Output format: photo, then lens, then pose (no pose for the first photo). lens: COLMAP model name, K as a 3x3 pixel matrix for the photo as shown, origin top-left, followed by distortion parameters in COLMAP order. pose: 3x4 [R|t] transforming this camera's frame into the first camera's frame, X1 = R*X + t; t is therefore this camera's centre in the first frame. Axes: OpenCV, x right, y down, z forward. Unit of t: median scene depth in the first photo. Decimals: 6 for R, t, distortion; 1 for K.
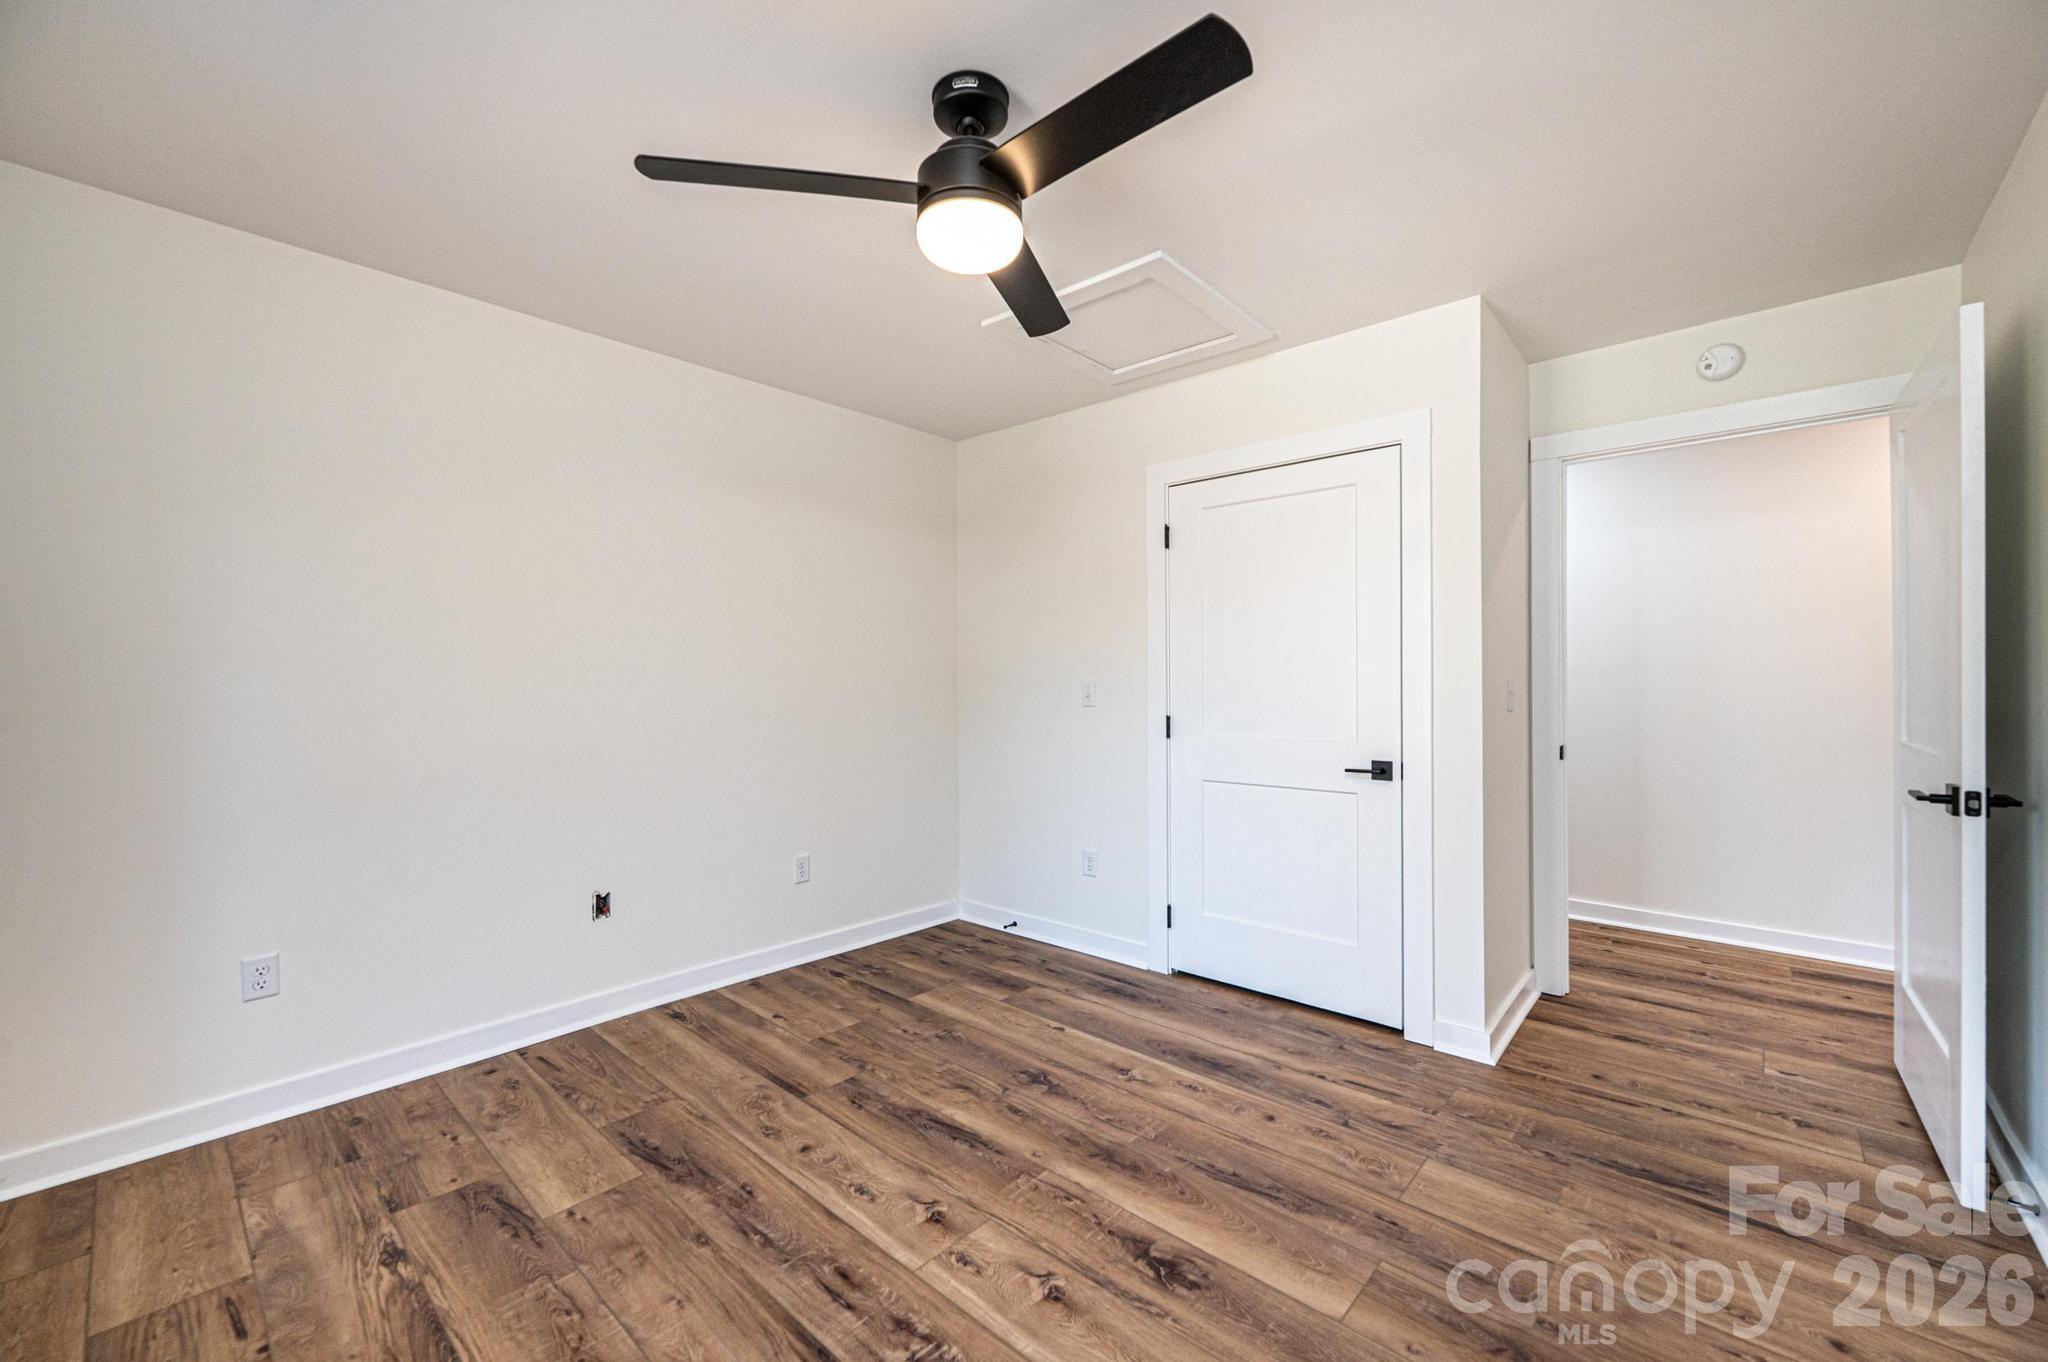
lens RADIAL K [[813.7, 0, 1024.0], [0, 813.7, 681.0], [0, 0, 1]] dist [-0.001403, -0.000053]
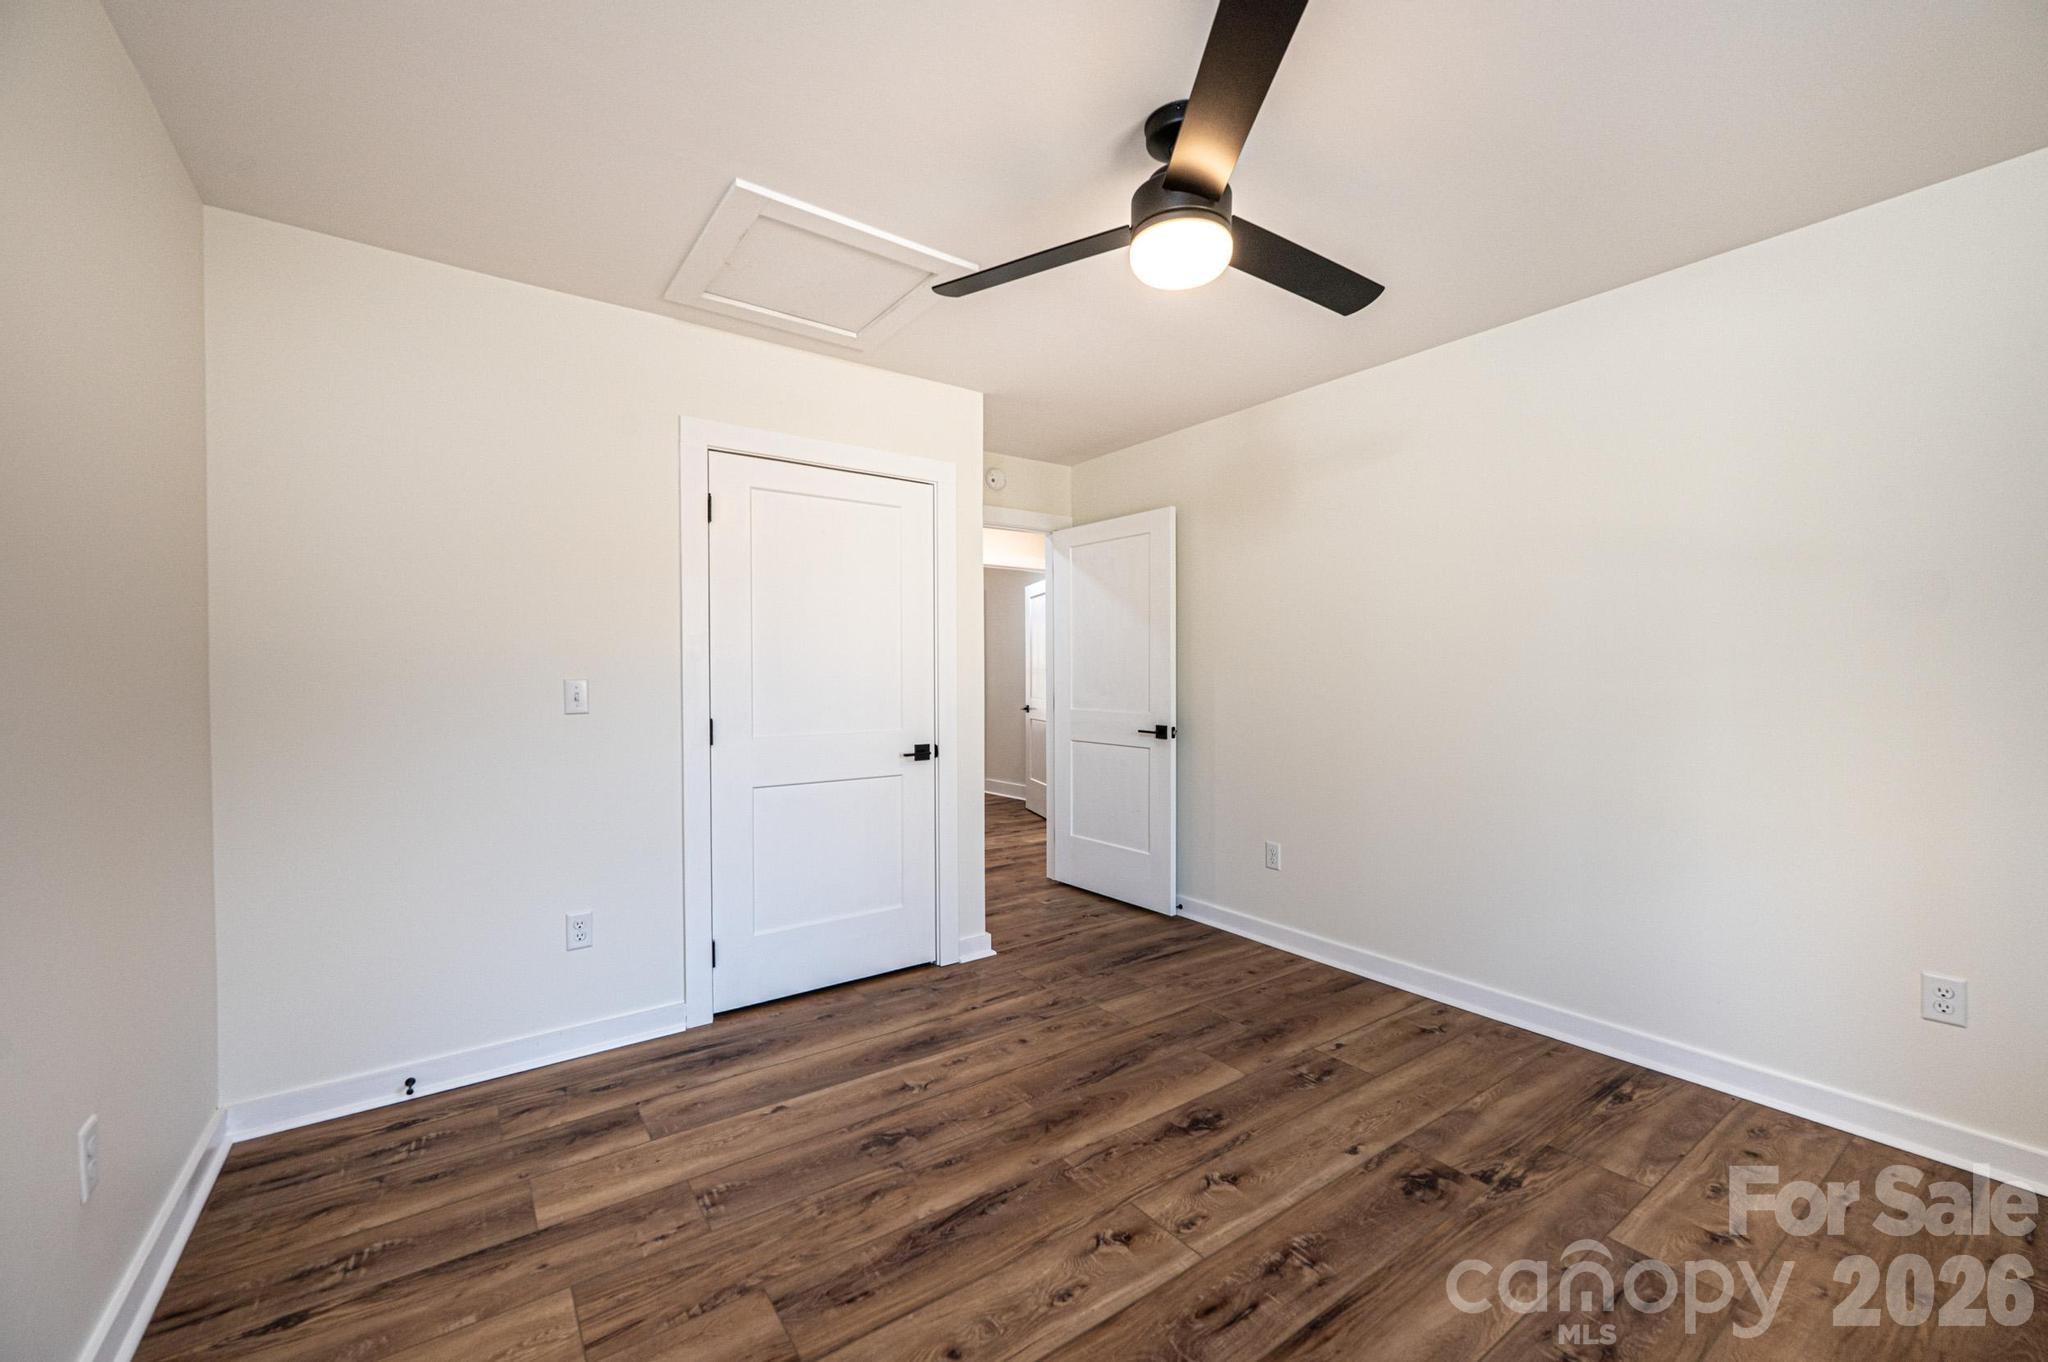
lens RADIAL K [[813.7, 0, 1024.0], [0, 813.7, 681.0], [0, 0, 1]] dist [-0.001403, -0.000053]
pose [[0.213854, -0.004720, 0.976854, -0.779967], [0.002134, 0.999988, 0.004365, 0.000033], [-0.976863, 0.001151, 0.213861, 0.665797]]
